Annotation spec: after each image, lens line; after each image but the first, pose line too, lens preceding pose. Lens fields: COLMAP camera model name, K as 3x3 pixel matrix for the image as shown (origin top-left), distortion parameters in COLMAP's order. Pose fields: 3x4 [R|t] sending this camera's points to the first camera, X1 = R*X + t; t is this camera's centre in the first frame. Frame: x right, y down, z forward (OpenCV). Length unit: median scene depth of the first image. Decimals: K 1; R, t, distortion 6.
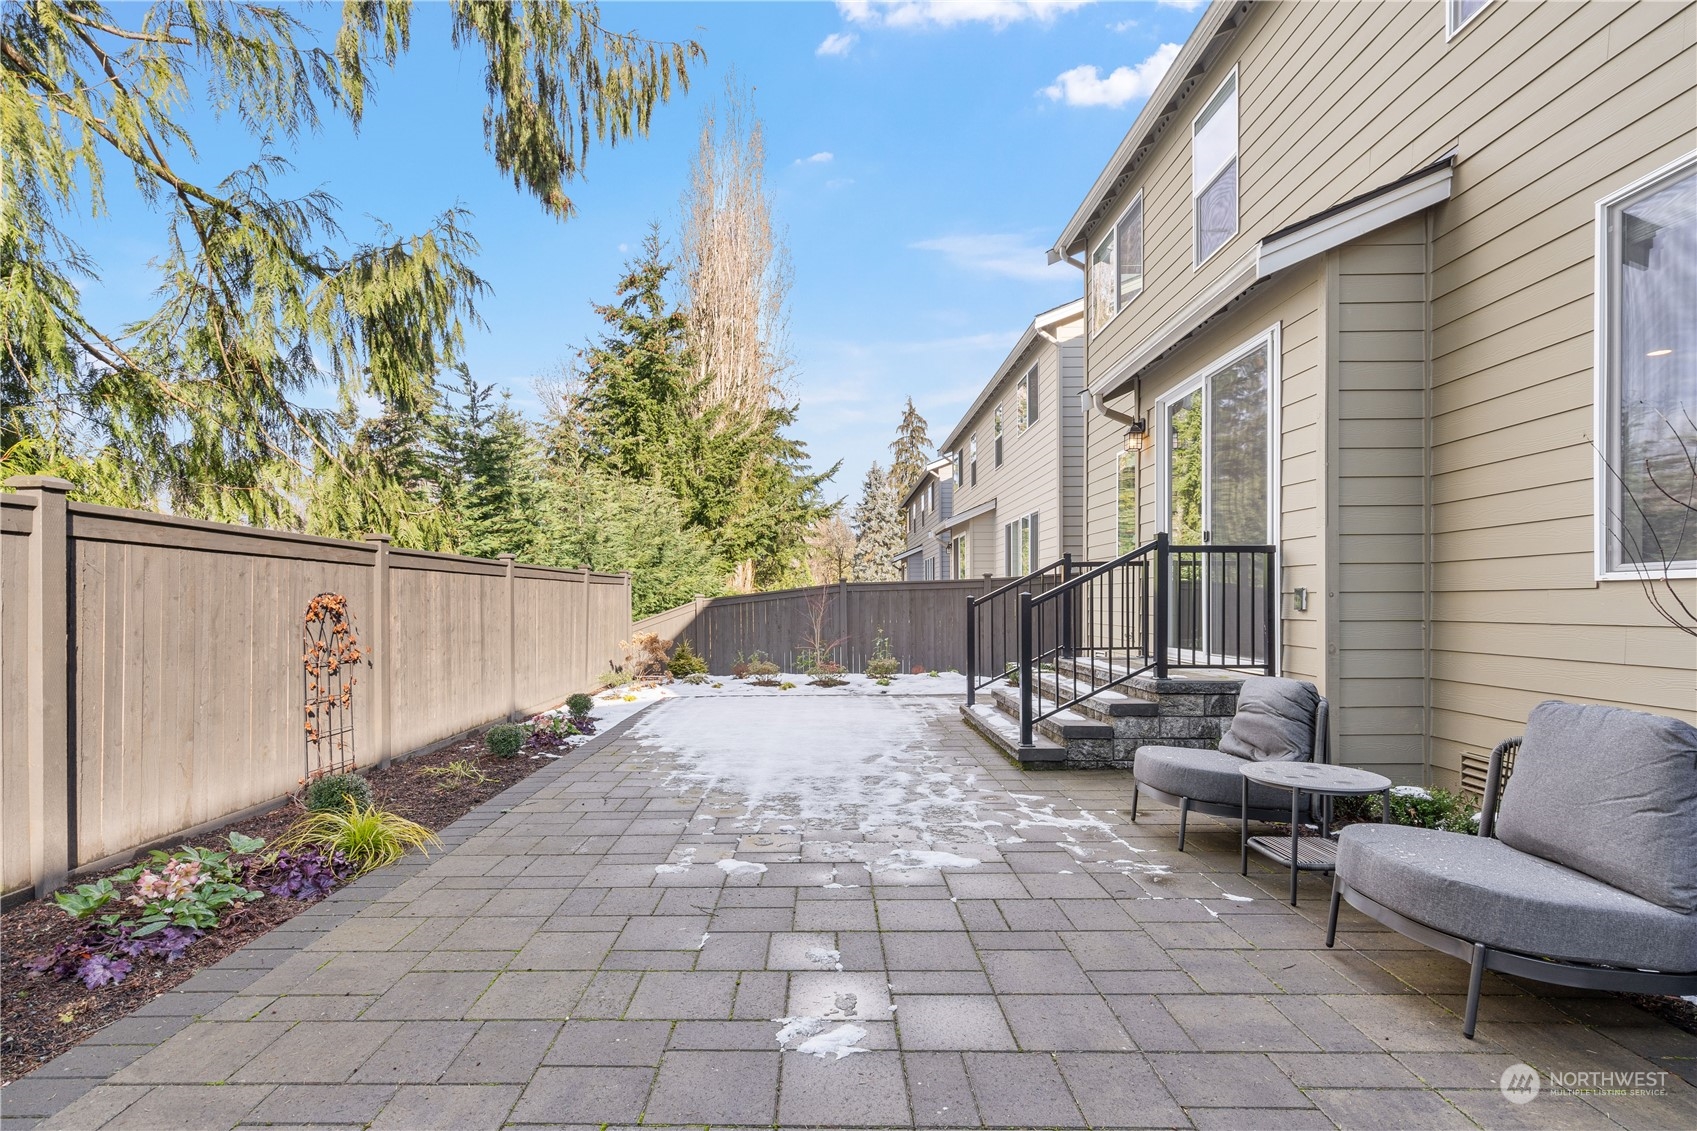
lens RADIAL K [[798.6, 0, 843.9], [0, 798.6, 602.4], [0, 0, 1]] dist [-0.005021, 0.002313]
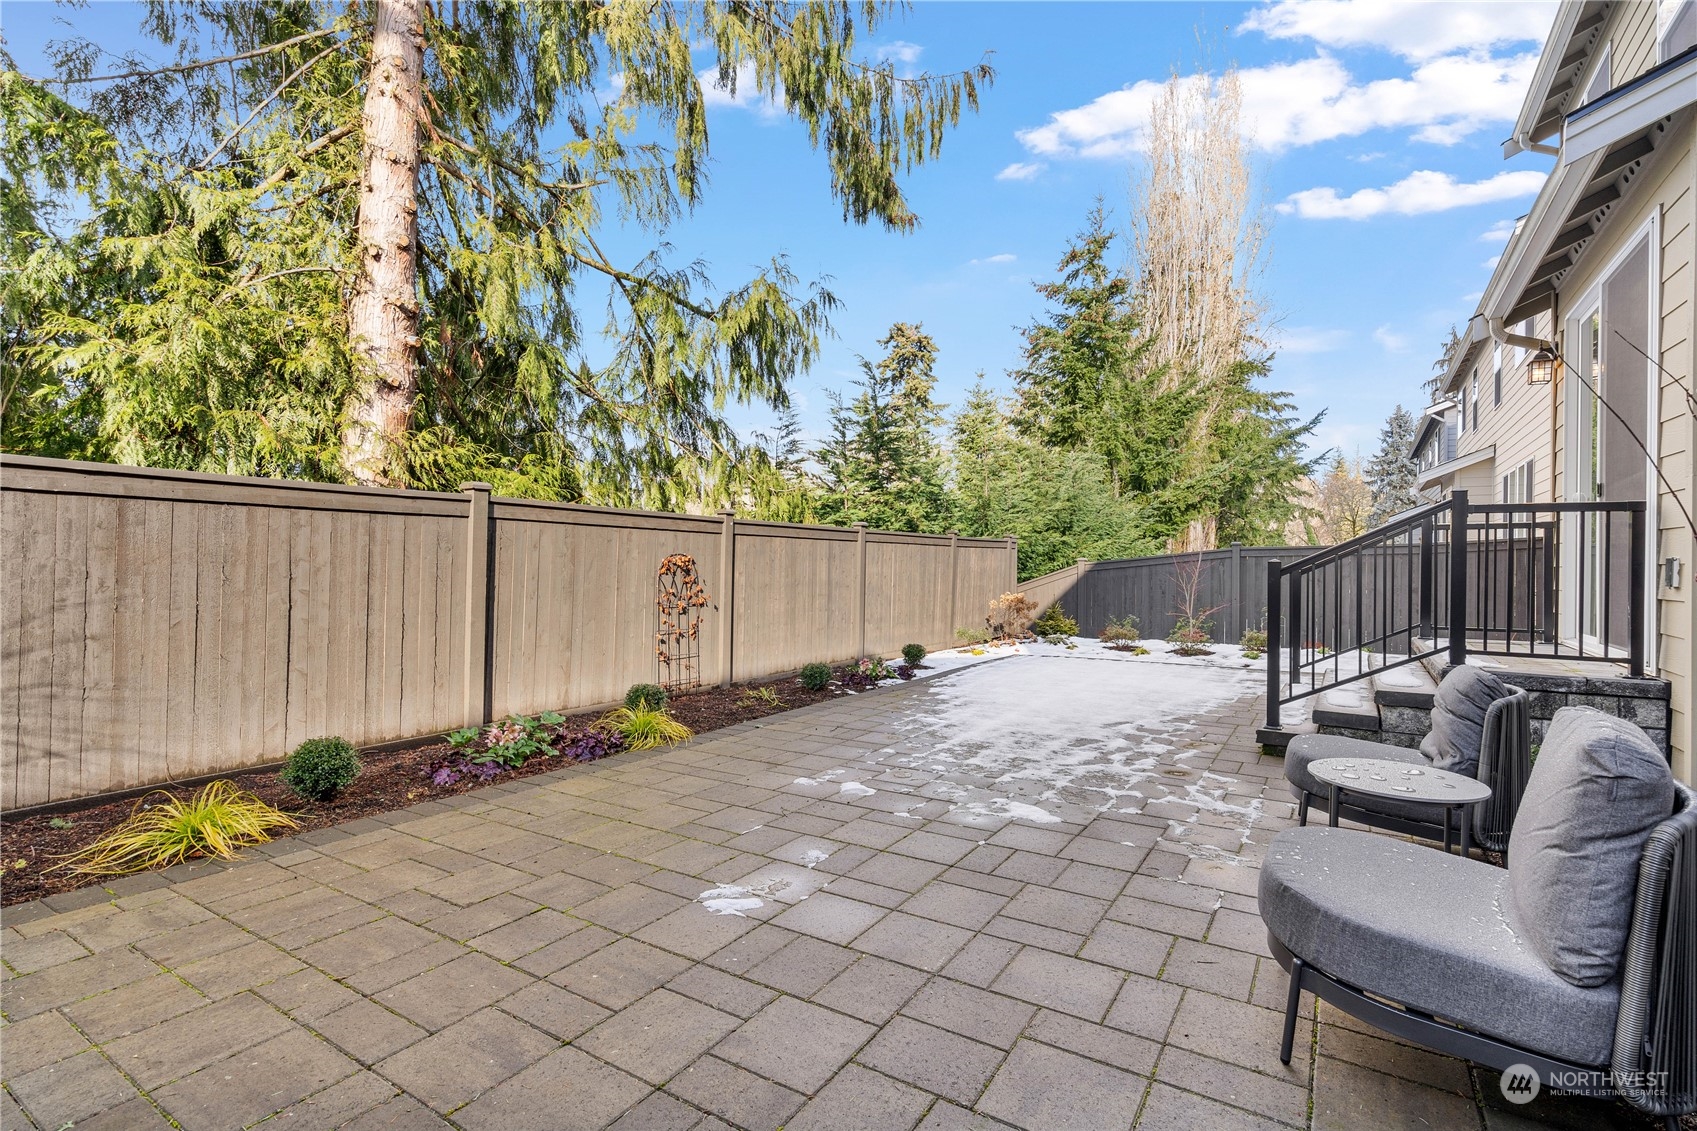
lens RADIAL K [[798.6, 0, 911.0], [0, 798.6, 548.2], [0, 0, 1]] dist [-0.005021, 0.002313]
pose [[0.871063, 0.004718, -0.491149, 0.311085], [-0.015491, 0.999720, -0.017870, -0.002711], [0.490927, 0.023174, 0.870892, 0.001841]]
